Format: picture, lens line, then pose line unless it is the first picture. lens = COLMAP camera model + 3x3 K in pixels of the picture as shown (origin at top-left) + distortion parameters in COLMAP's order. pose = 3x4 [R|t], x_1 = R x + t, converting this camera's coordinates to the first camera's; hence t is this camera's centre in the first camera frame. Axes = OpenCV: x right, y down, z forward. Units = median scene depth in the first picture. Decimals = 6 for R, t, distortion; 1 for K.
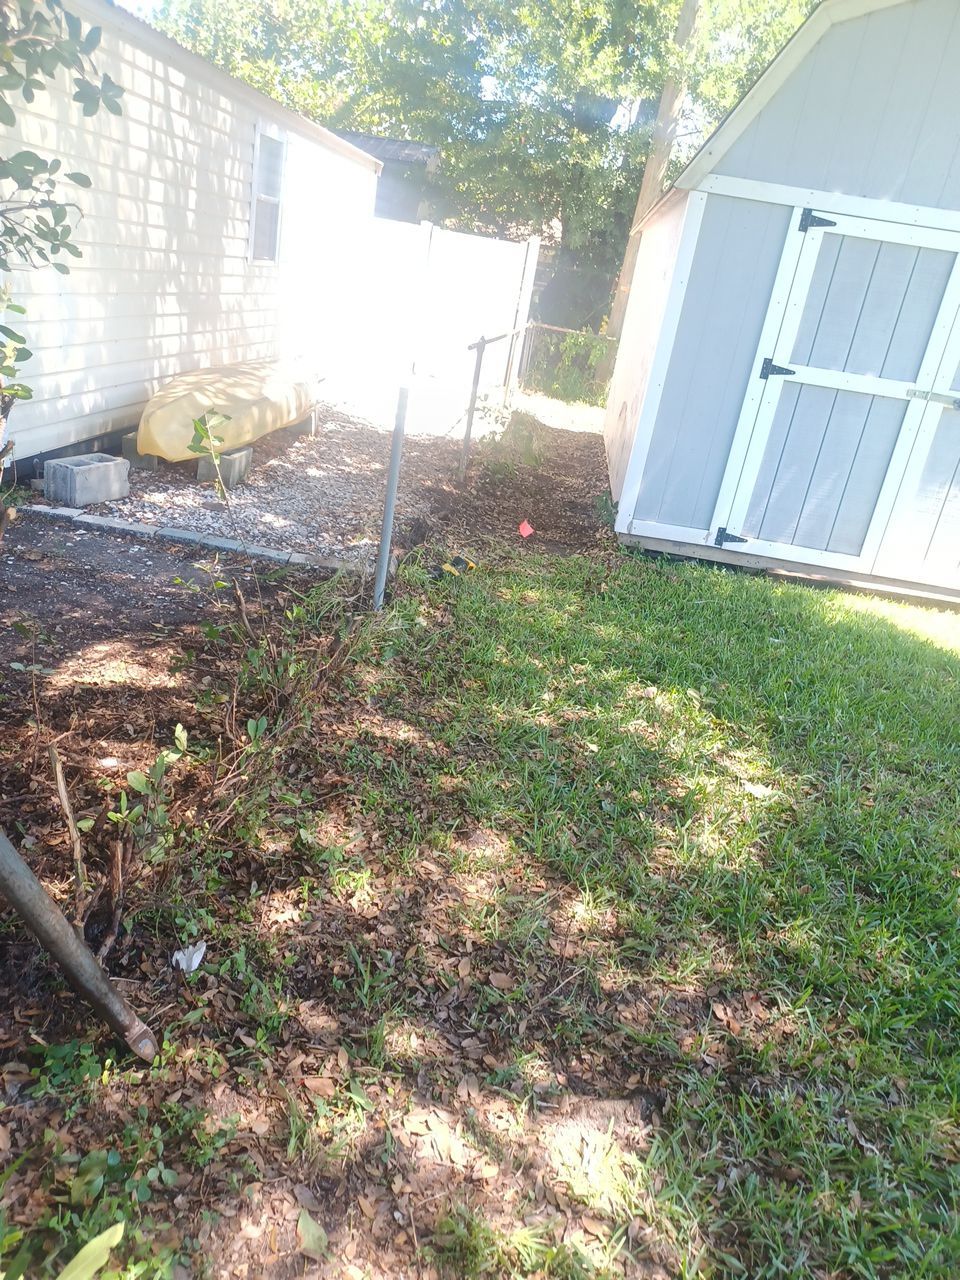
lens RADIAL K [[915.3, 0, 480.0], [0, 915.3, 640.0], [0, 0, 1]] dist [0.069096, -0.114970]
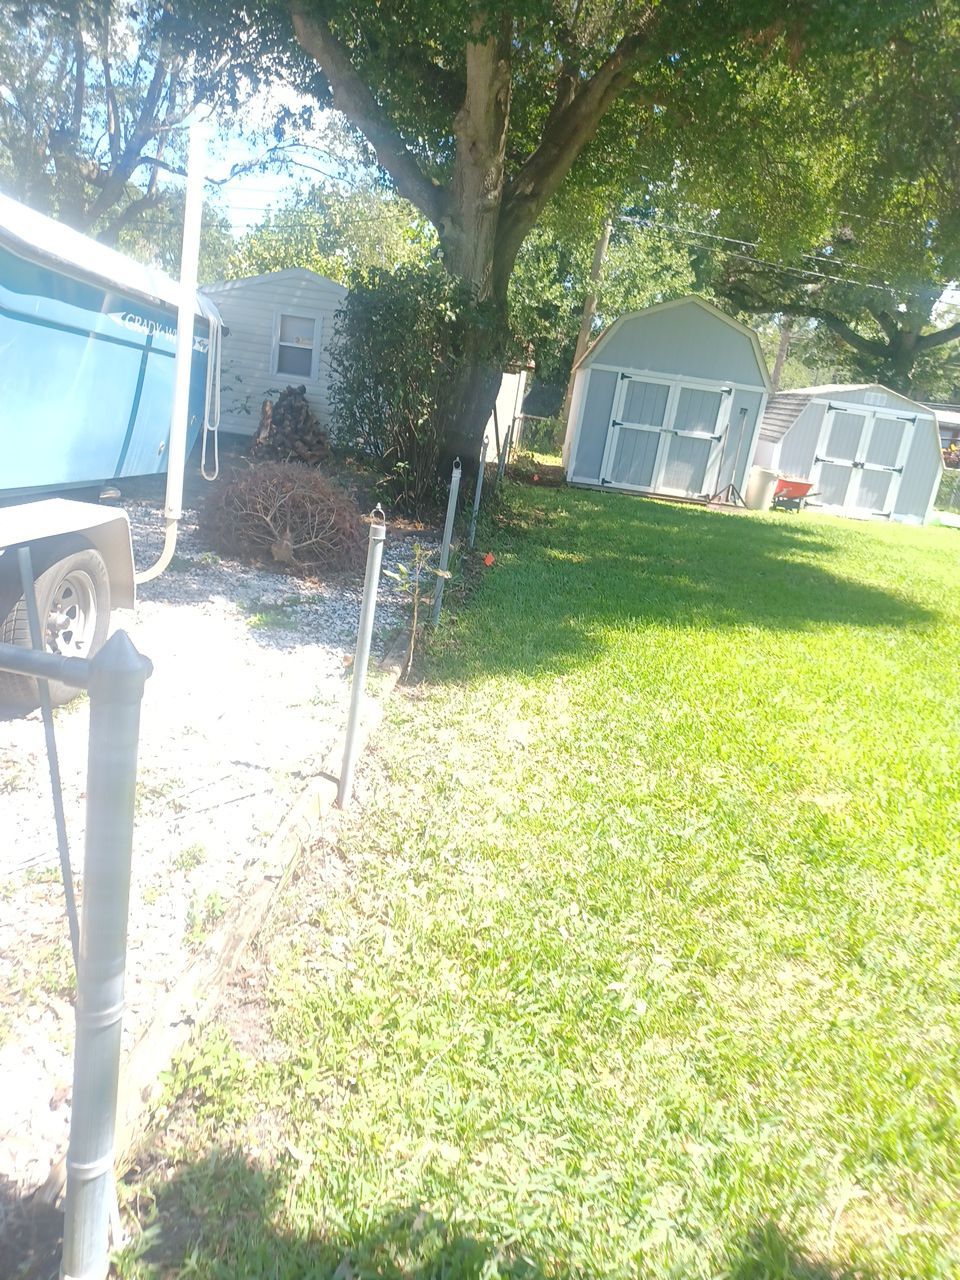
lens RADIAL K [[915.3, 0, 480.0], [0, 915.3, 640.0], [0, 0, 1]] dist [0.069096, -0.114970]
pose [[0.999059, -0.025581, 0.035018, -0.234859], [0.028967, 0.994577, -0.099888, 0.654819], [-0.032273, 0.100808, 0.994382, -1.786935]]
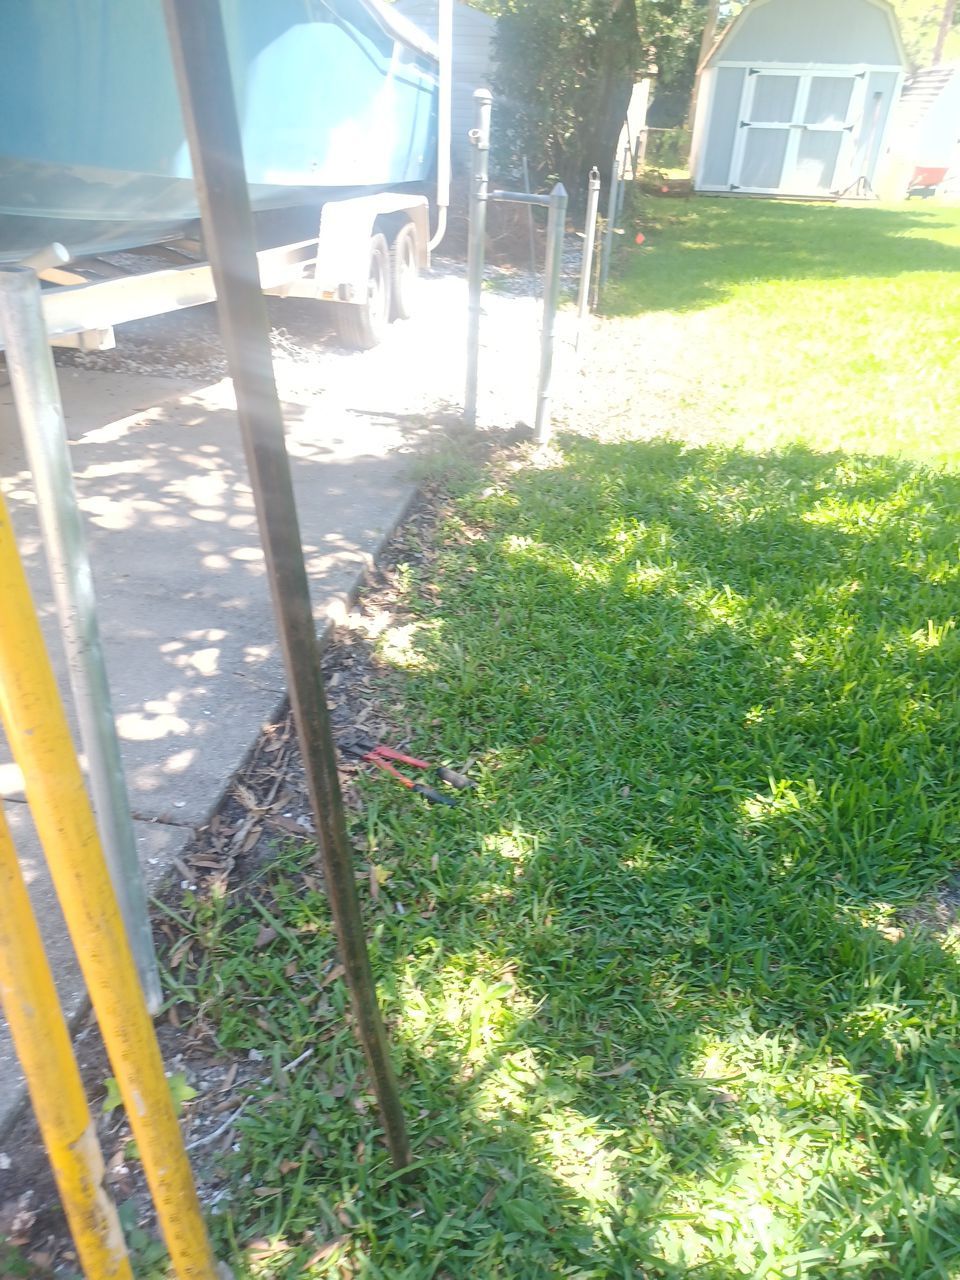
lens RADIAL K [[976.8, 0, 476.8], [0, 976.8, 608.2], [0, 0, 1]] dist [0.001279, 0.053446]
pose [[0.992177, -0.073252, -0.101093, -0.323728], [0.082633, 0.992329, 0.091953, 0.860777], [0.093582, -0.099587, 0.990618, -2.292403]]
